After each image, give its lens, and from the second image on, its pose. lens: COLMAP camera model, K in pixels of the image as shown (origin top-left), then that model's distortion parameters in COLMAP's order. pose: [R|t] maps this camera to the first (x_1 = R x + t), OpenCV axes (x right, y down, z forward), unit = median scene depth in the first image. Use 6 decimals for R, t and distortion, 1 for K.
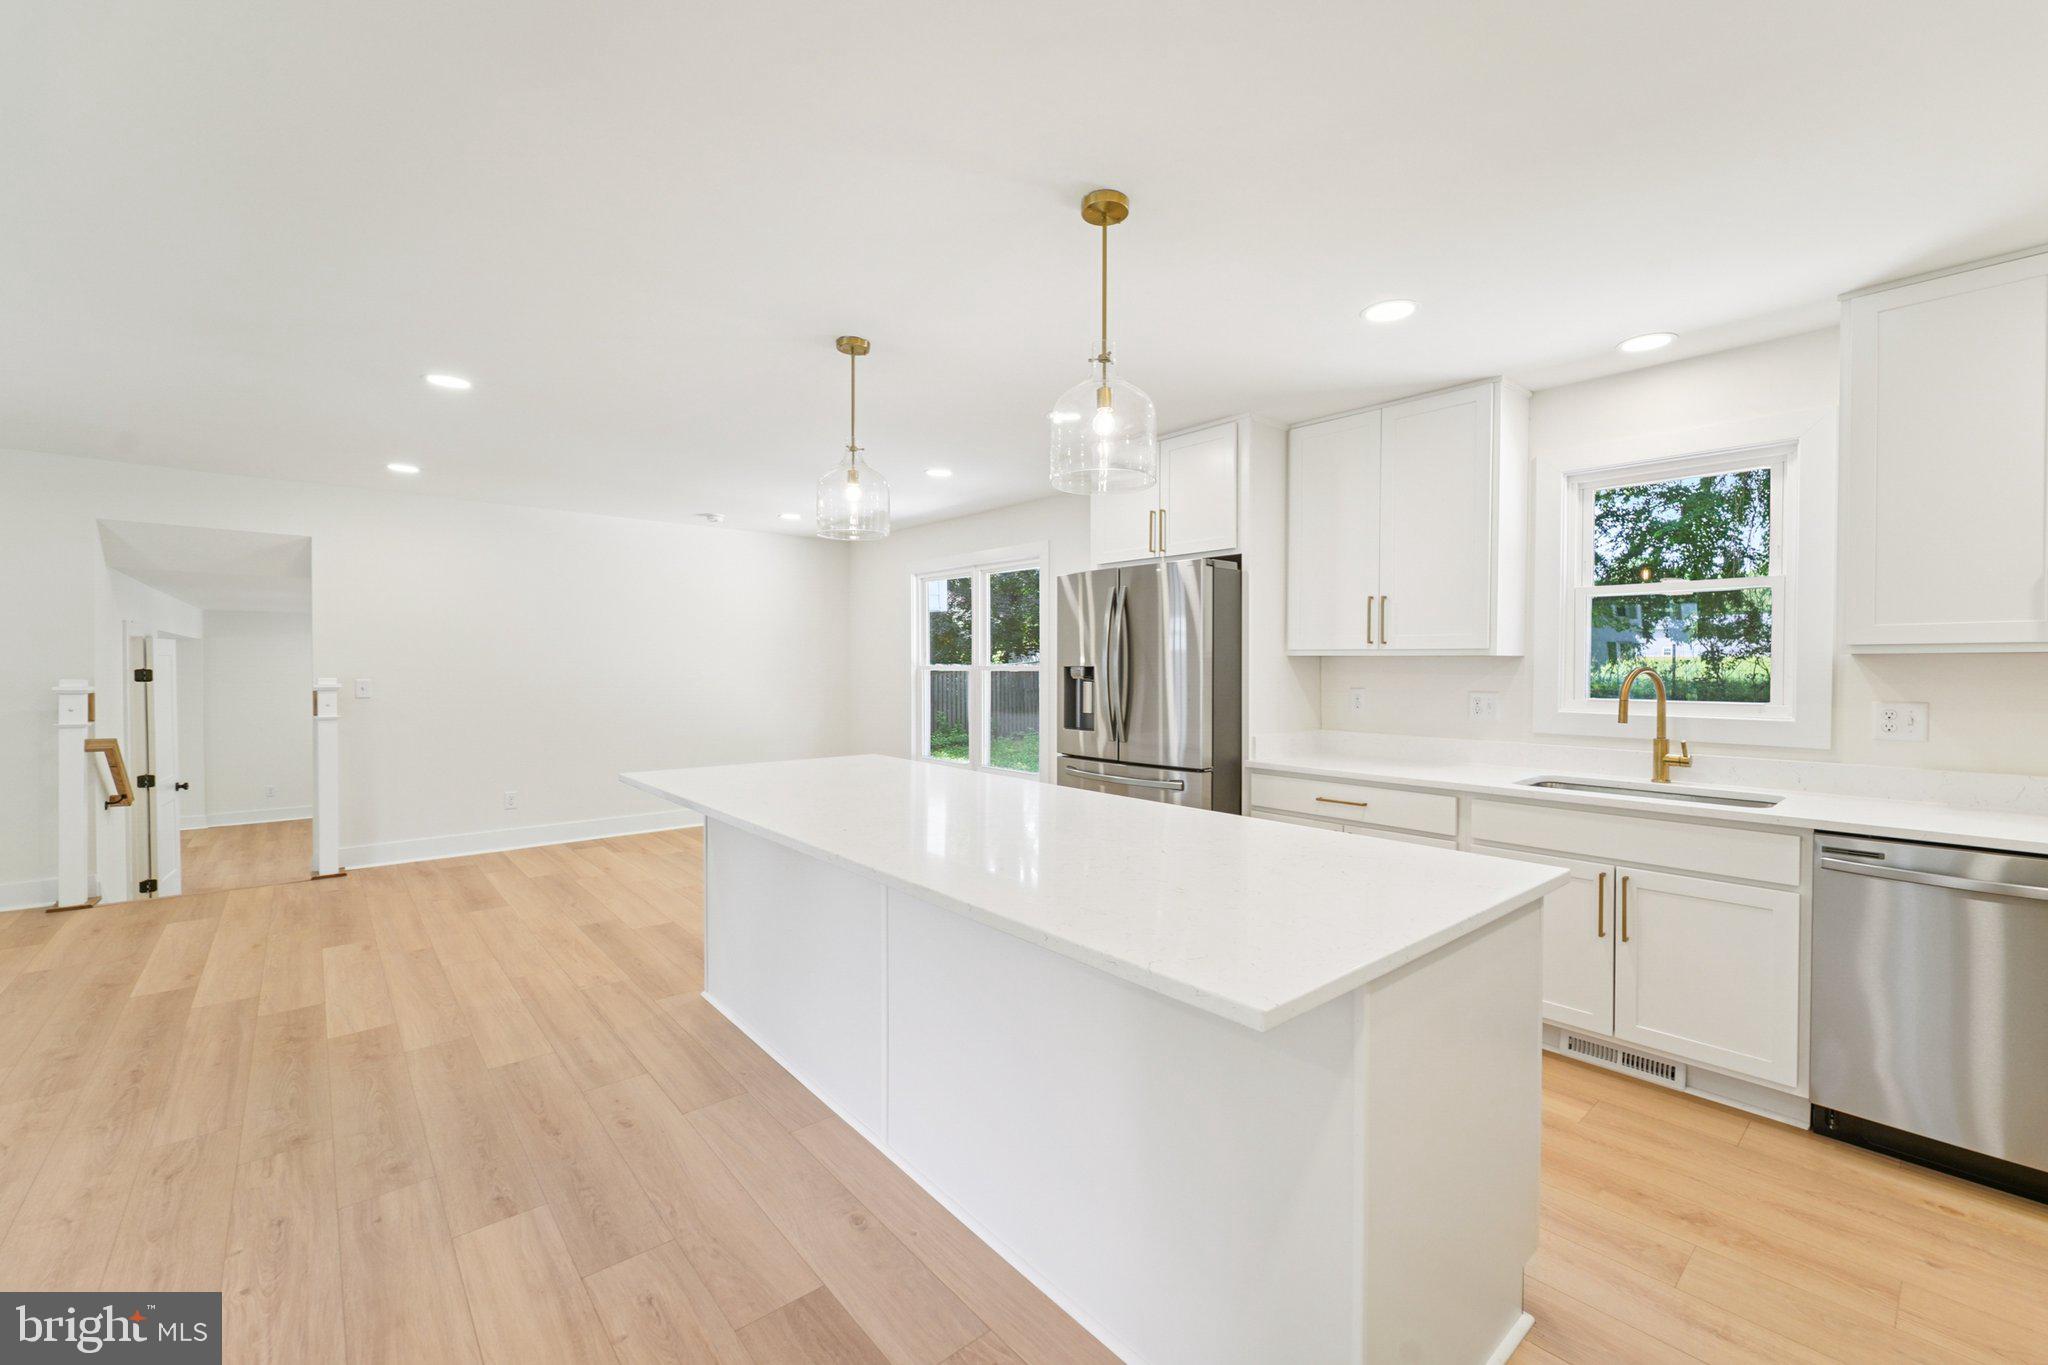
lens RADIAL K [[833.5, 0, 1029.7], [0, 833.5, 682.5], [0, 0, 1]] dist [0.001536, -0.001540]
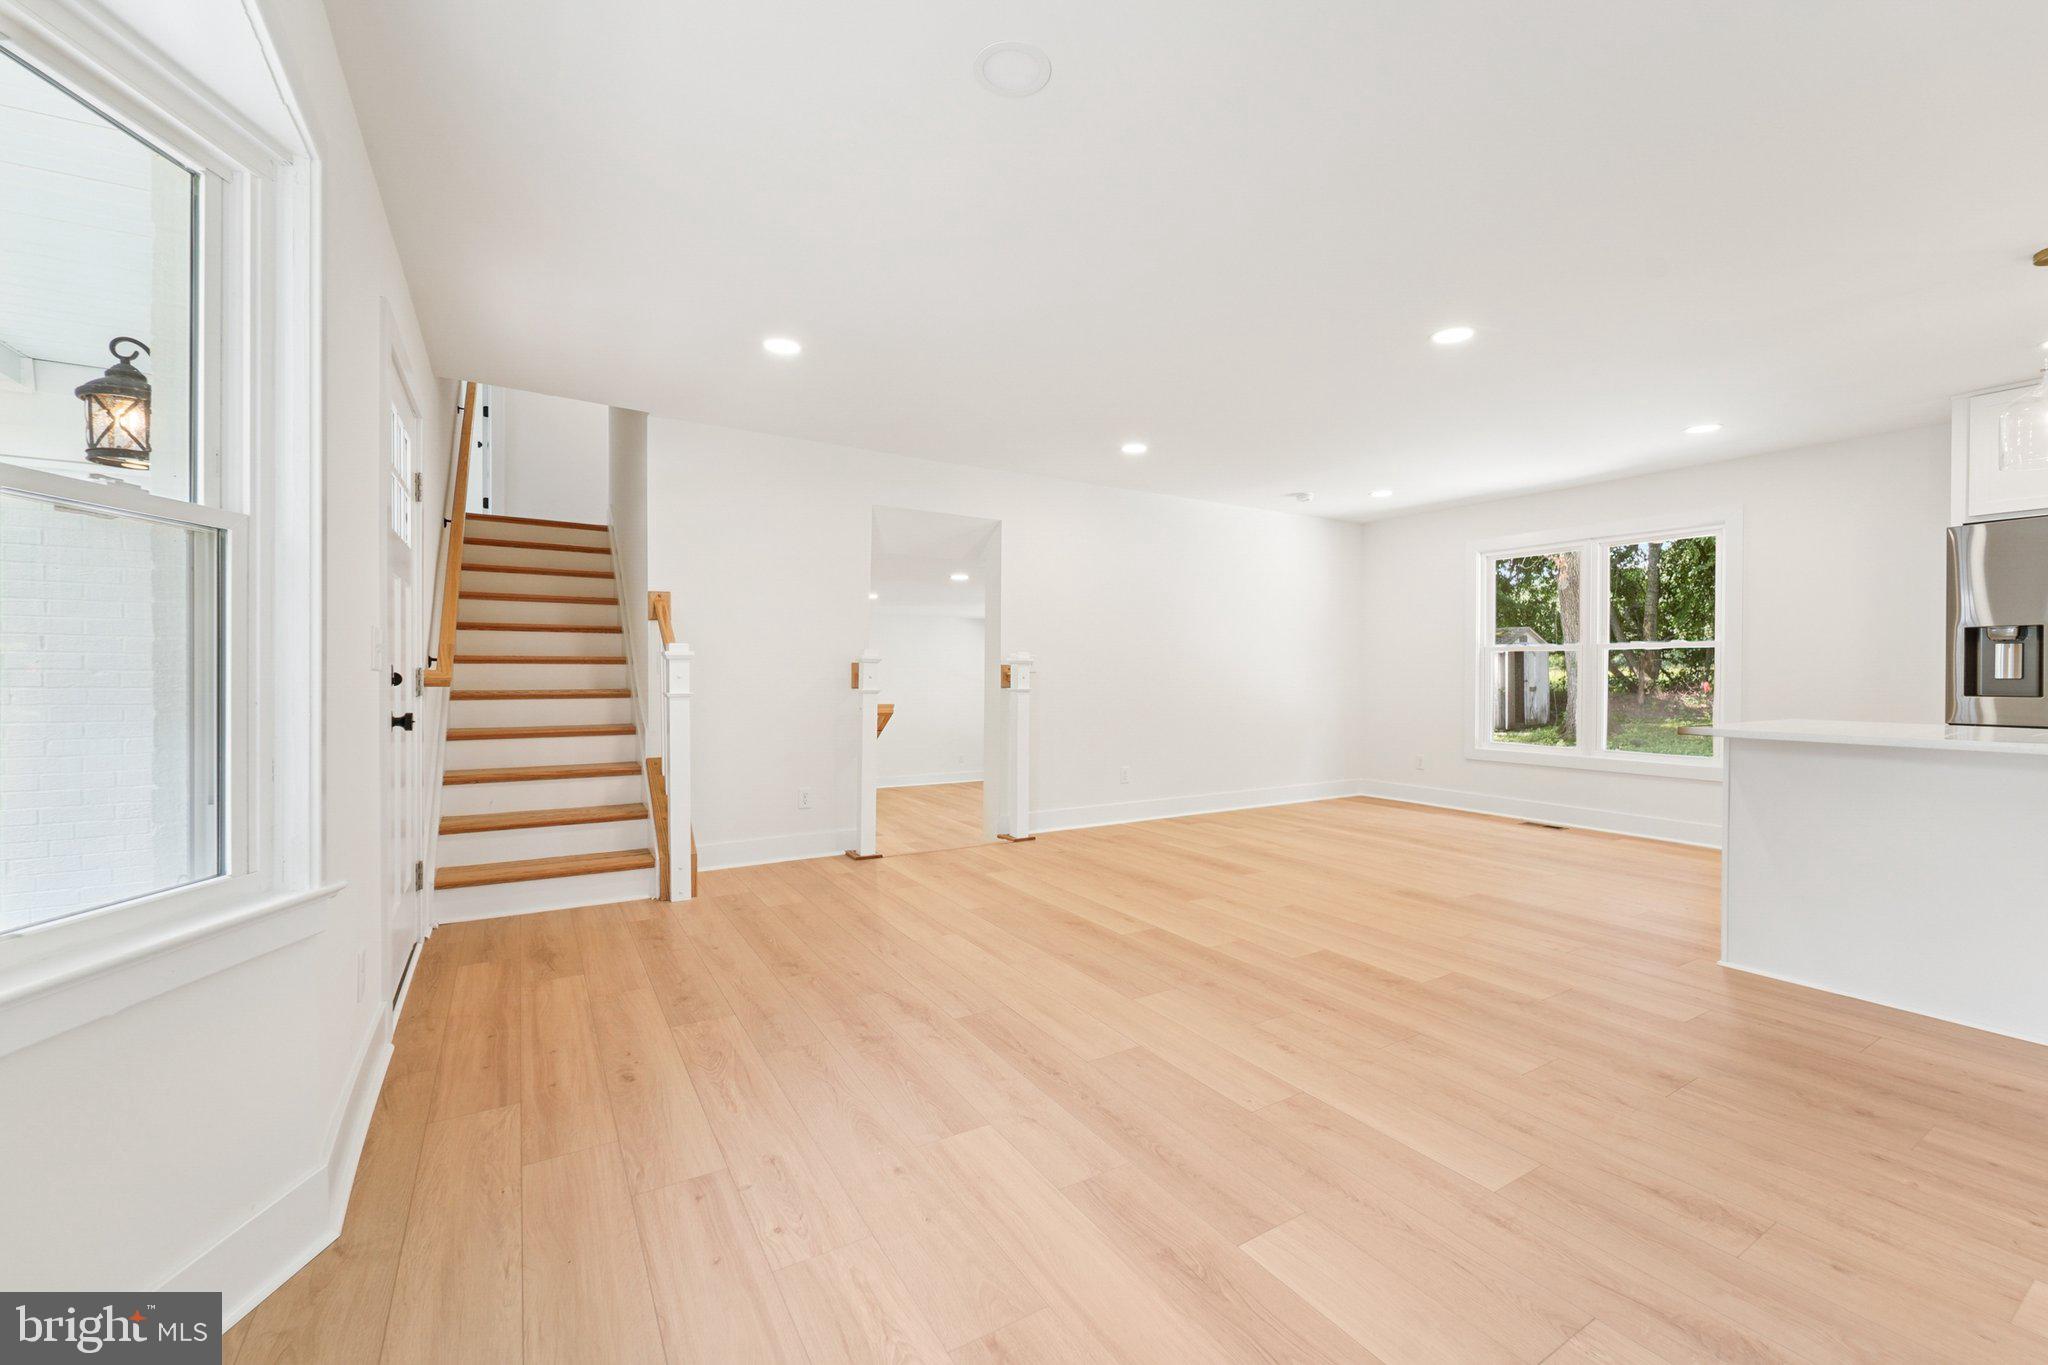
lens RADIAL K [[833.5, 0, 1029.5], [0, 833.5, 672.9], [0, 0, 1]] dist [0.001536, -0.001540]
pose [[0.986876, 0.001349, -0.161474, -0.941533], [-0.004583, 0.999796, -0.019658, 0.060578], [0.161414, 0.020140, 0.986681, -0.068108]]
